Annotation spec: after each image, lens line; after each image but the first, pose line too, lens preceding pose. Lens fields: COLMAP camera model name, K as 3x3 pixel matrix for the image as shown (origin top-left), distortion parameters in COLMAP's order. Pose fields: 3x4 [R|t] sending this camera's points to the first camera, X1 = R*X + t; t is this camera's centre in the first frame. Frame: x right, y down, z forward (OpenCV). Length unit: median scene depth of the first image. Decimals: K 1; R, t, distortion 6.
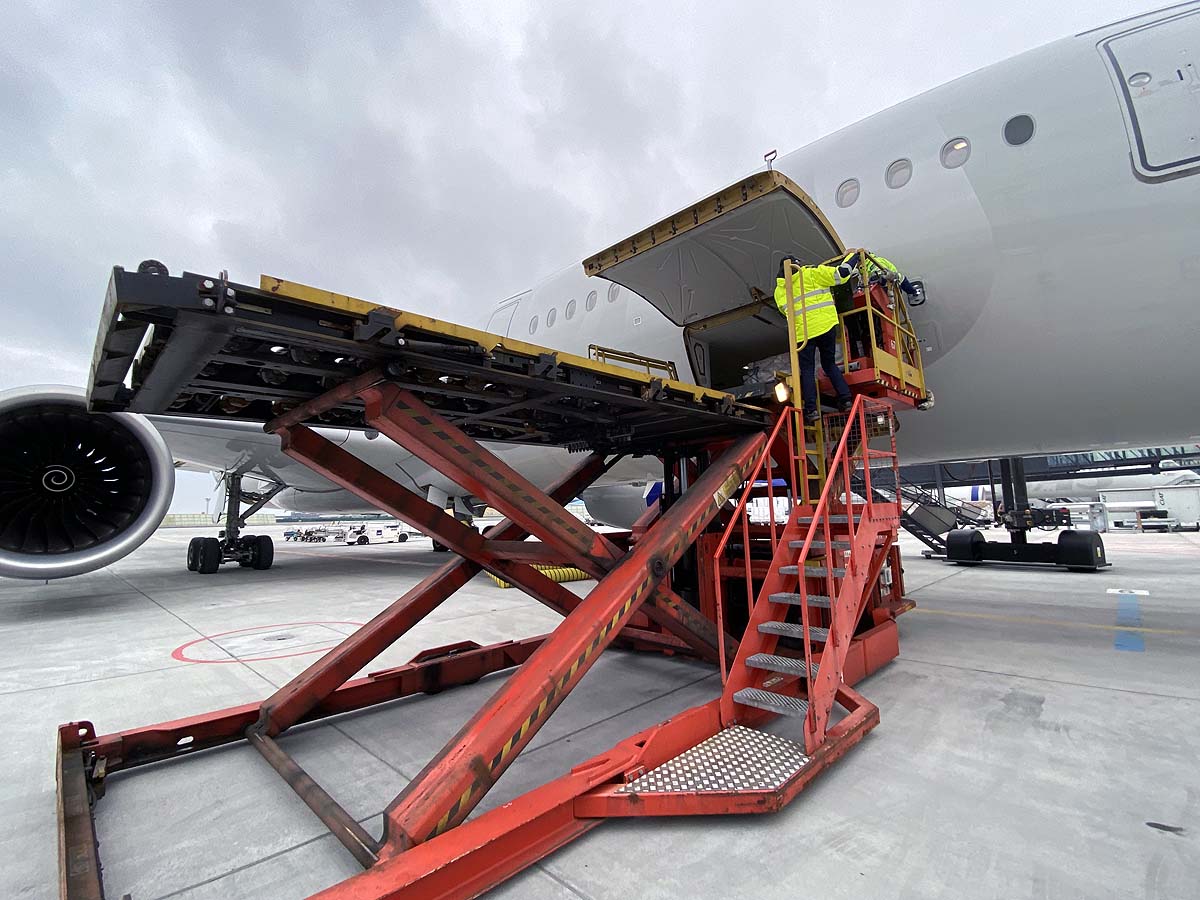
lens RADIAL K [[535.5, 0, 600.0], [0, 535.5, 450.0], [0, 0, 1]] dist [0.003290, -0.007015]
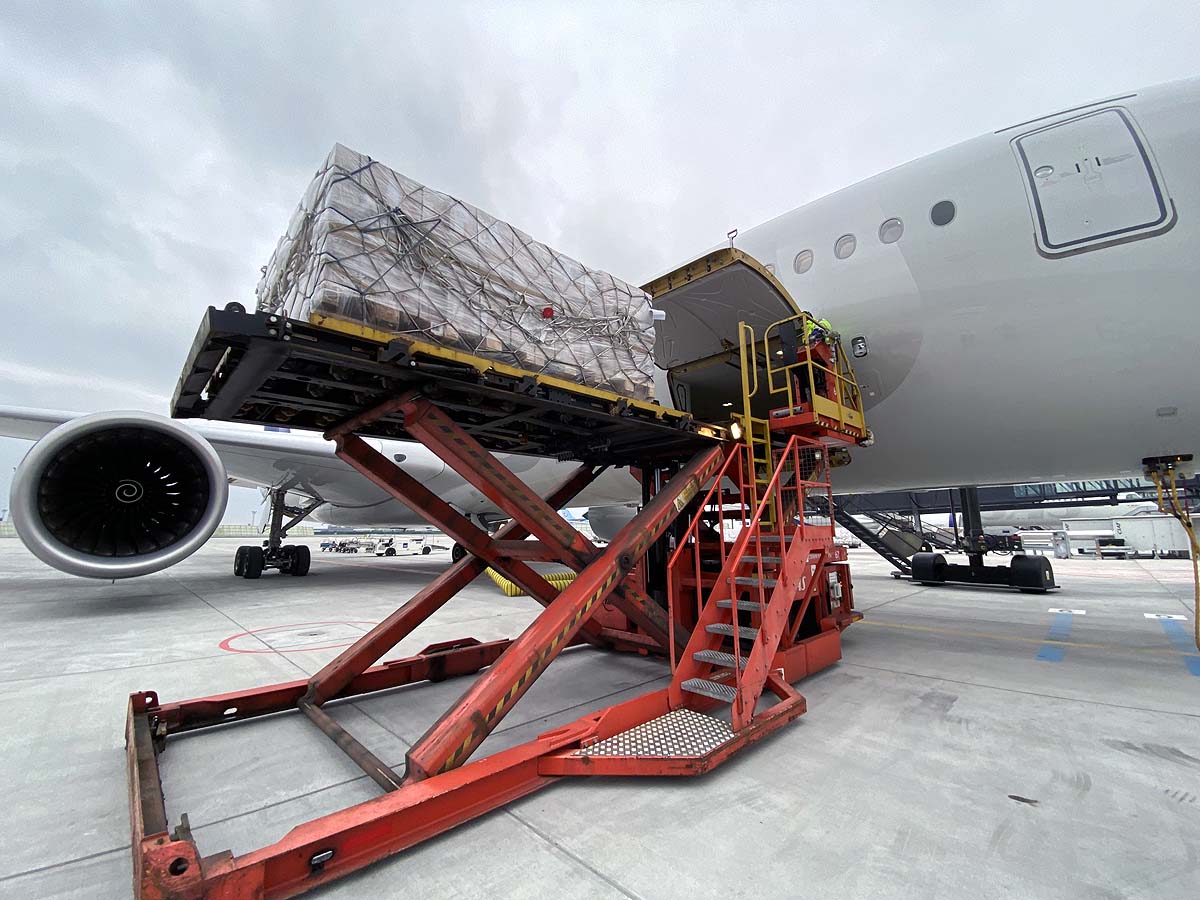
lens RADIAL K [[491.3, 0, 600.0], [0, 491.3, 450.0], [0, 0, 1]] dist [-0.004041, -0.000420]
pose [[0.999637, 0.016134, -0.021557, 0.060098], [-0.017146, 0.998717, -0.047645, -0.007979], [0.020760, 0.047997, 0.998632, -0.094453]]
